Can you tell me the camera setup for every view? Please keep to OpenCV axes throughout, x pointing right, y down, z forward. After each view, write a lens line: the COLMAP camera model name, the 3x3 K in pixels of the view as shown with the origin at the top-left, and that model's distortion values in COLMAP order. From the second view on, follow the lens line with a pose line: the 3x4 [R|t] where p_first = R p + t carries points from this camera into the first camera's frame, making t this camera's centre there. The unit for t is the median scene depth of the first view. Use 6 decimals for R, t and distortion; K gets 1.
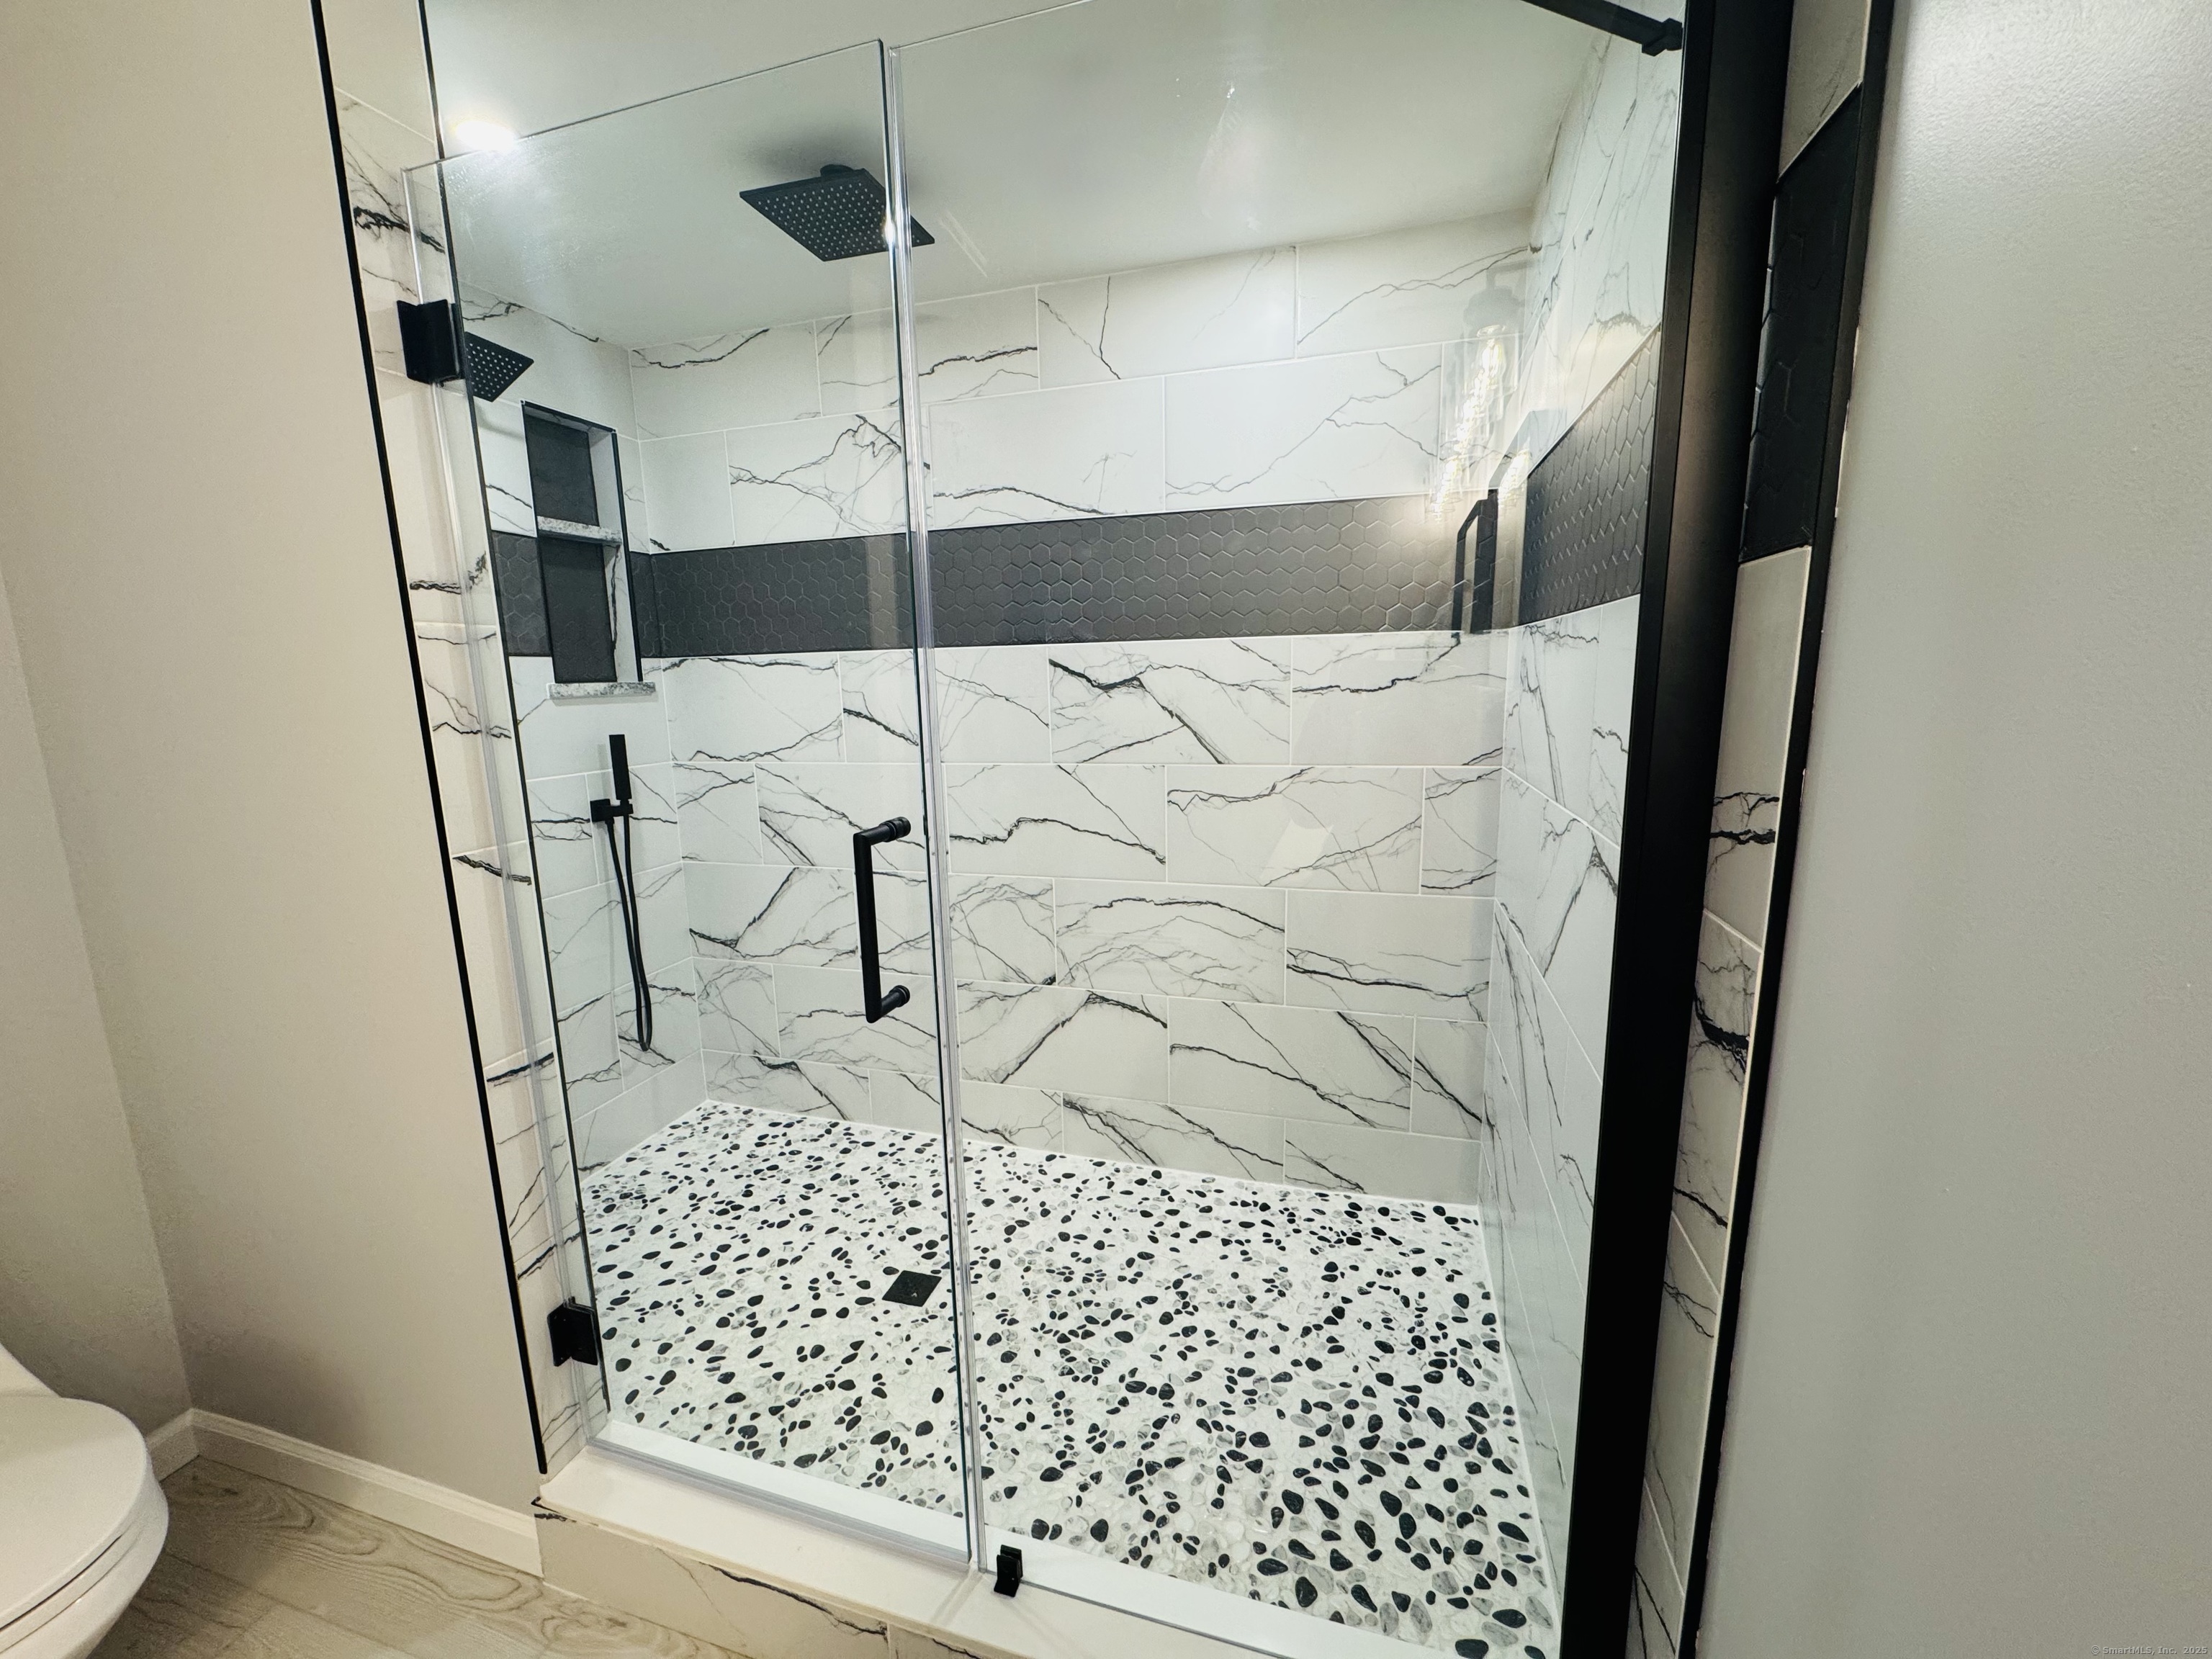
lens RADIAL K [[882.6, 0, 1103.2], [0, 882.6, 821.1], [0, 0, 1]] dist [0.001059, 0.000118]
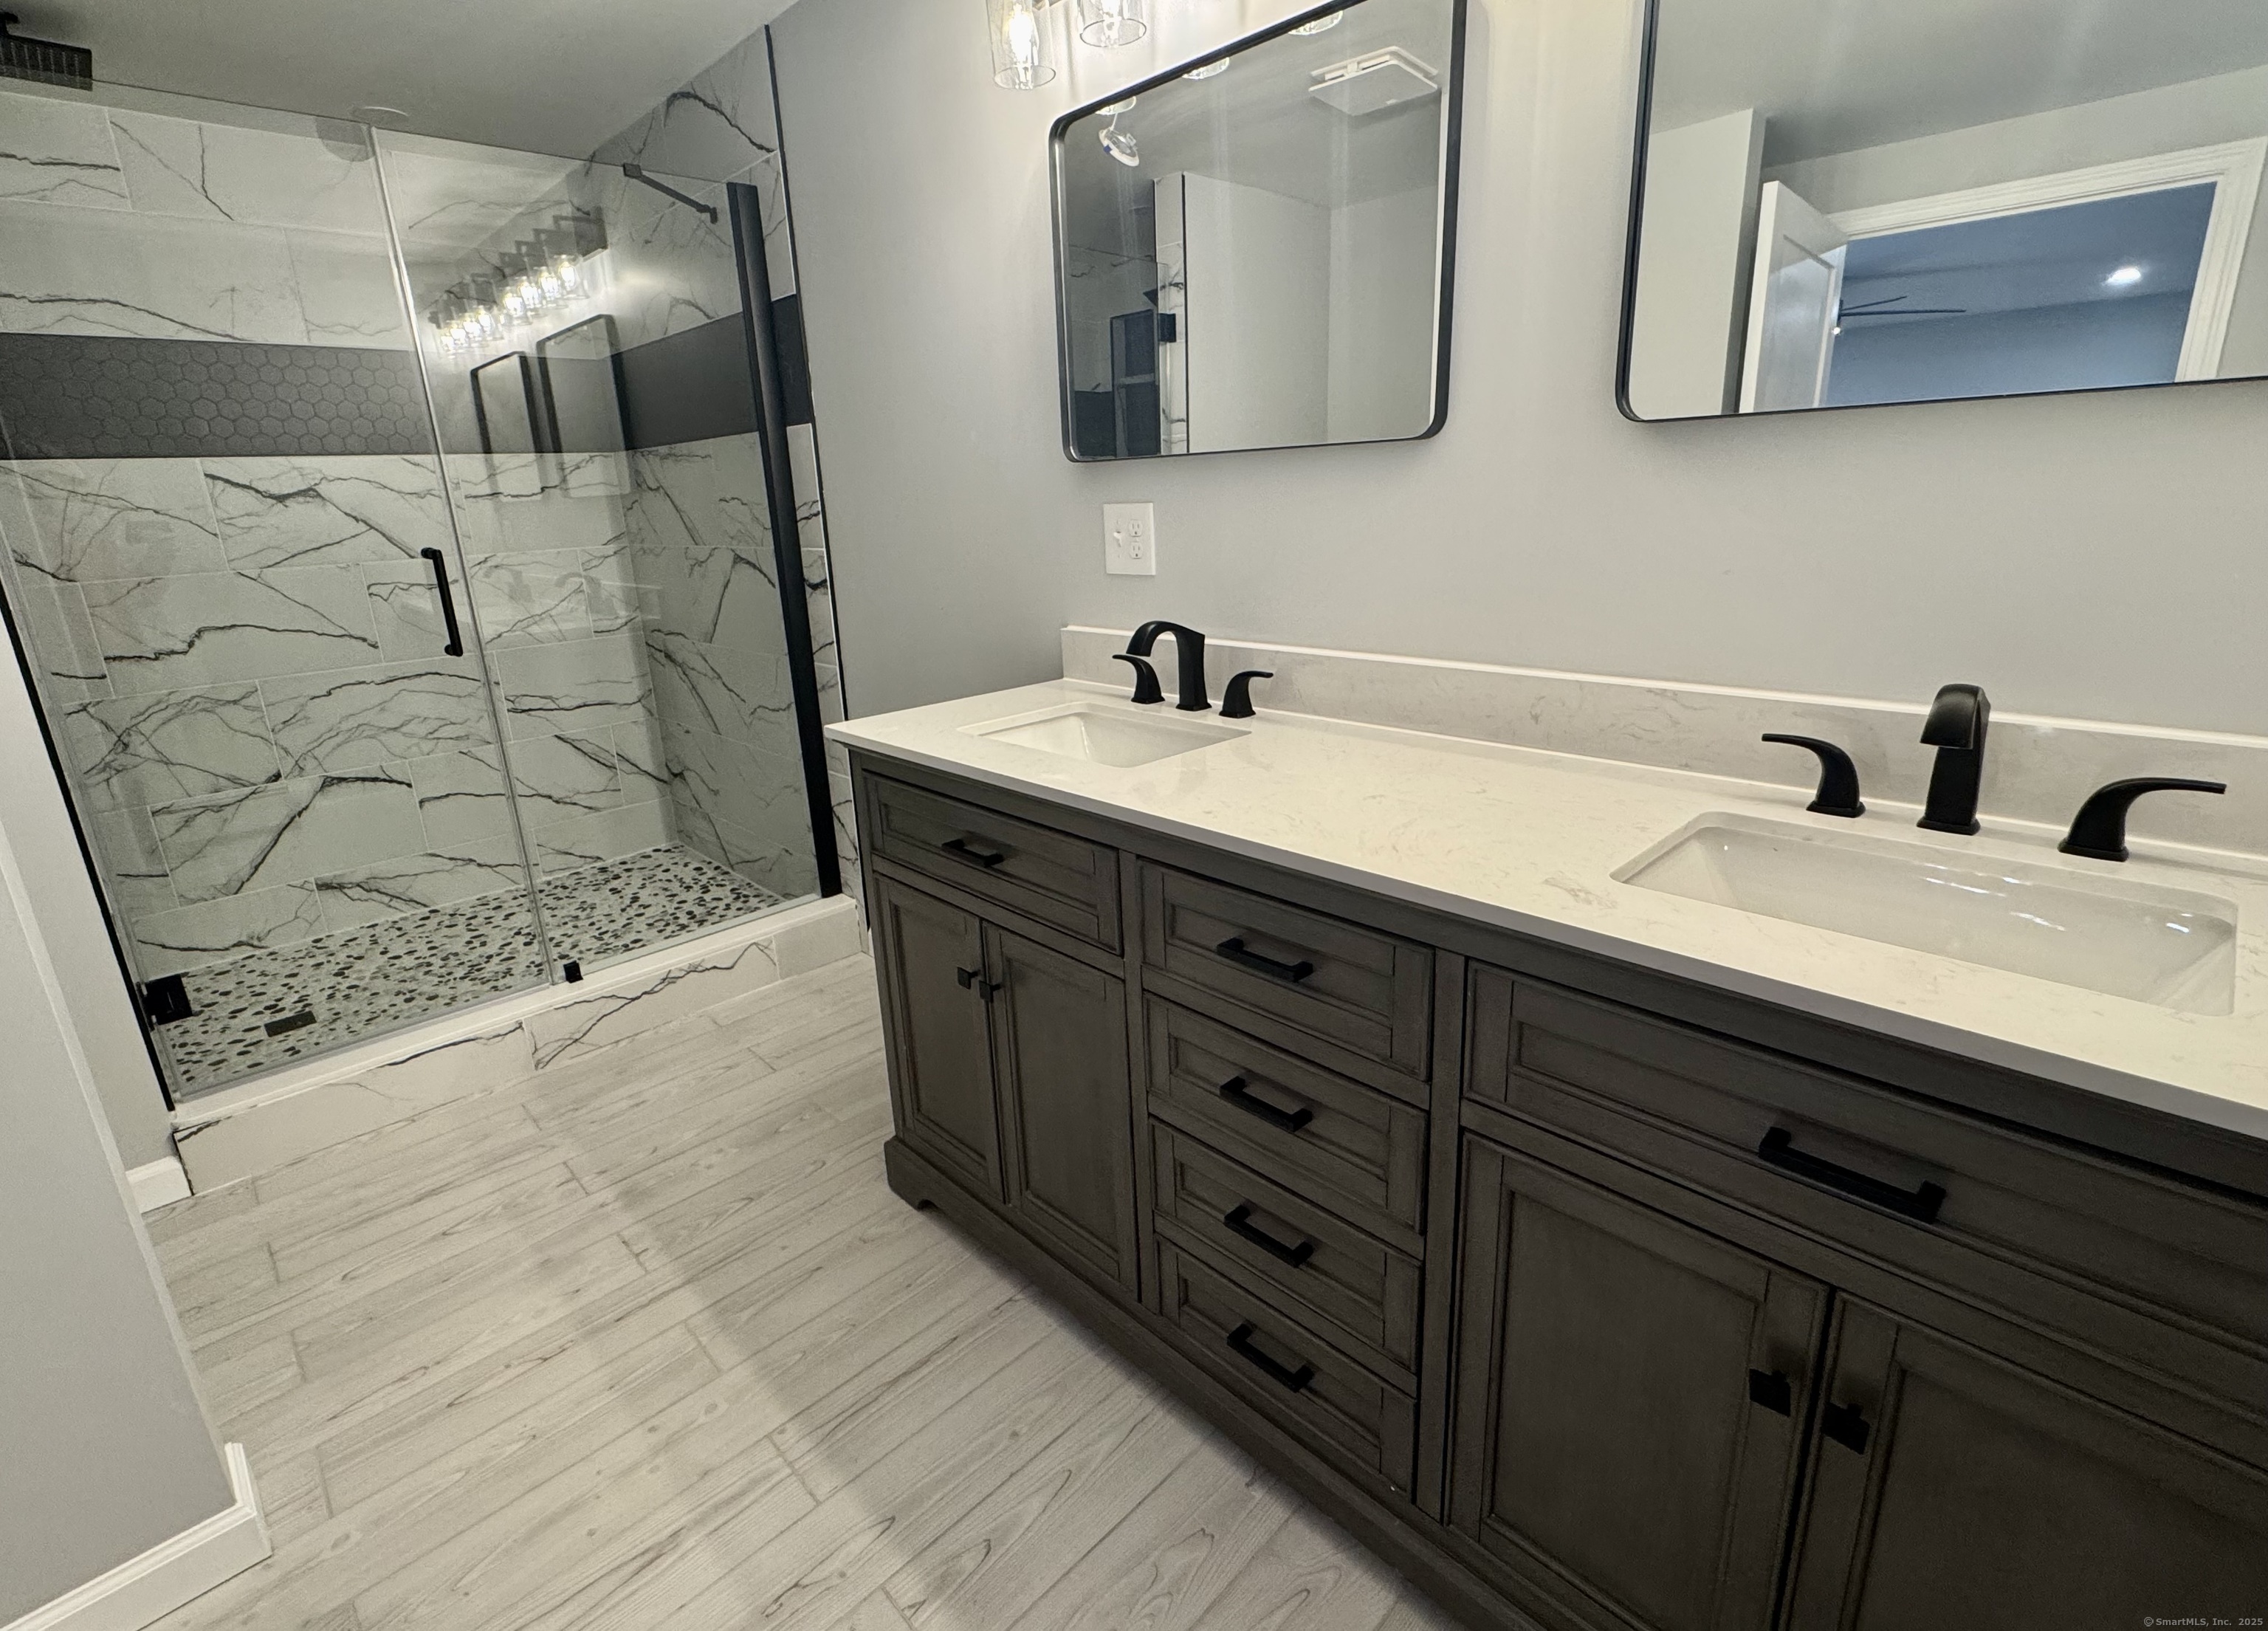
lens RADIAL K [[1039.9, 0, 1144.1], [0, 1039.9, 781.7], [0, 0, 1]] dist [0.000135, 0.000371]
pose [[0.477725, -0.242861, 0.844274, -0.700047], [0.176514, 0.967966, 0.178563, 0.162767], [-0.860594, 0.063722, 0.505289, -0.623042]]
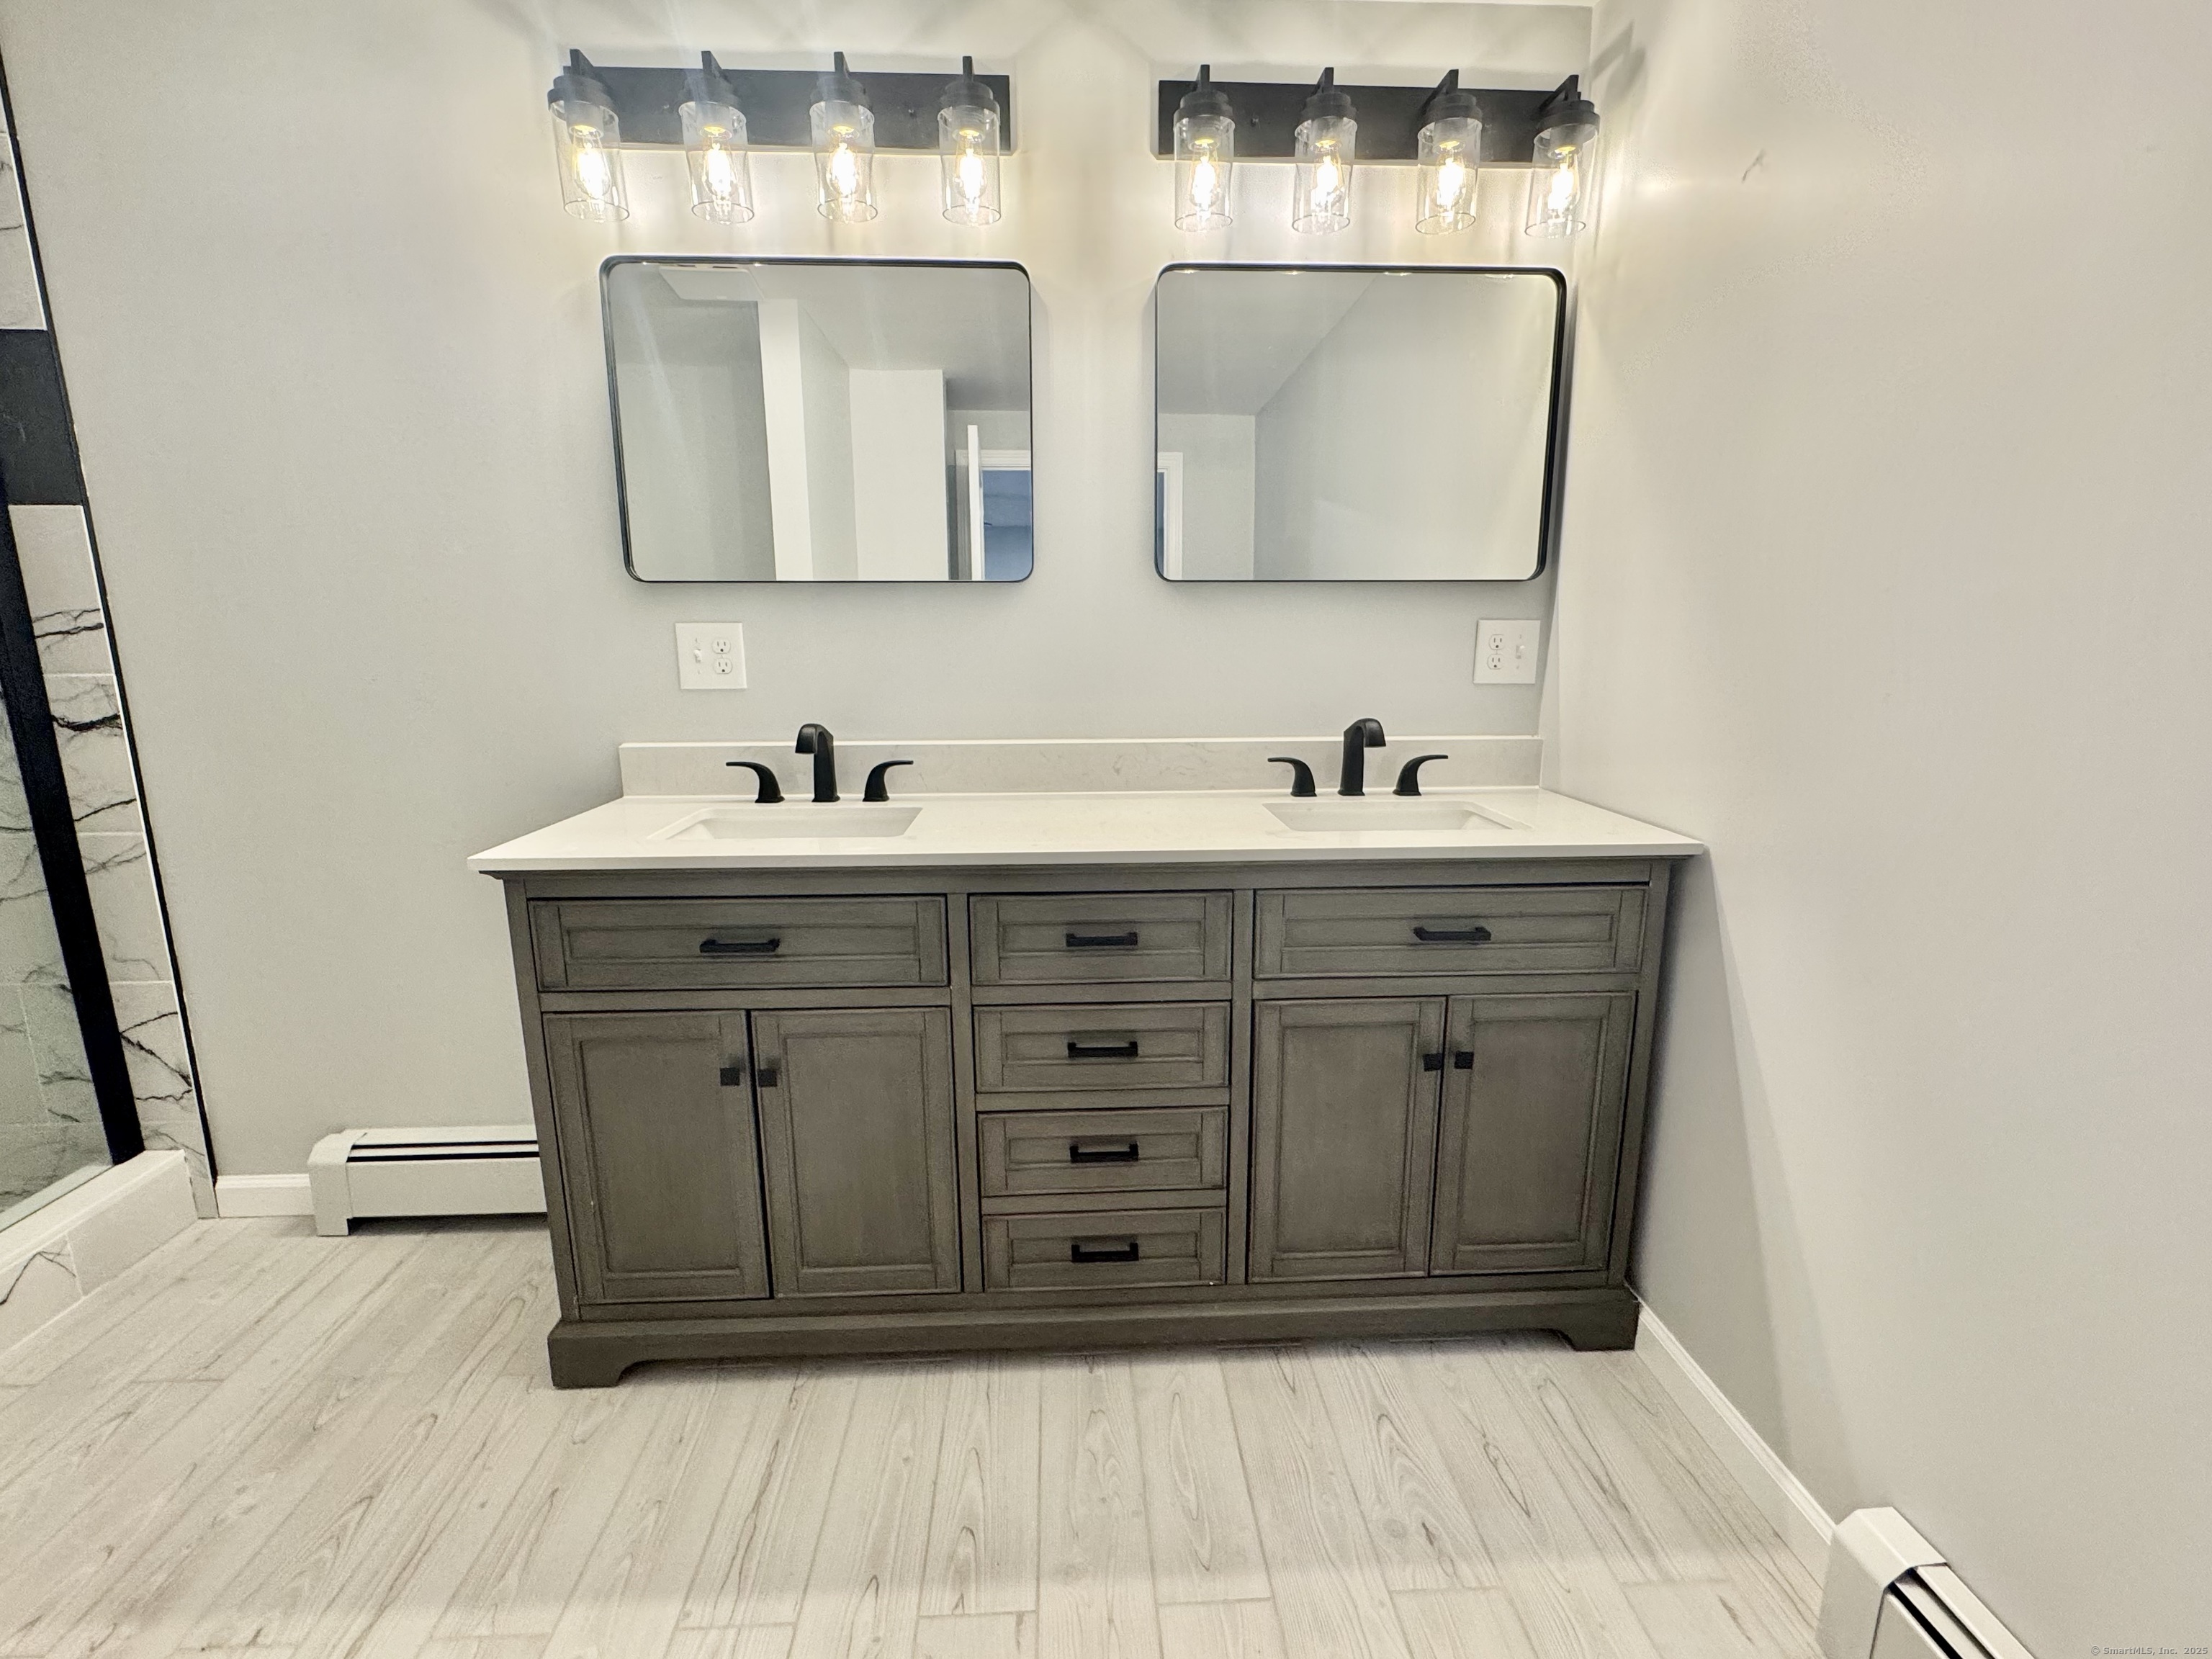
lens RADIAL K [[972.2, 0, 1111.0], [0, 972.2, 821.9], [0, 0, 1]] dist [0.000925, -0.000422]
pose [[-0.335020, -0.173371, 0.926123, -0.875558], [0.163150, 0.957403, 0.238245, 0.111468], [-0.927978, 0.230914, -0.292463, -0.216482]]
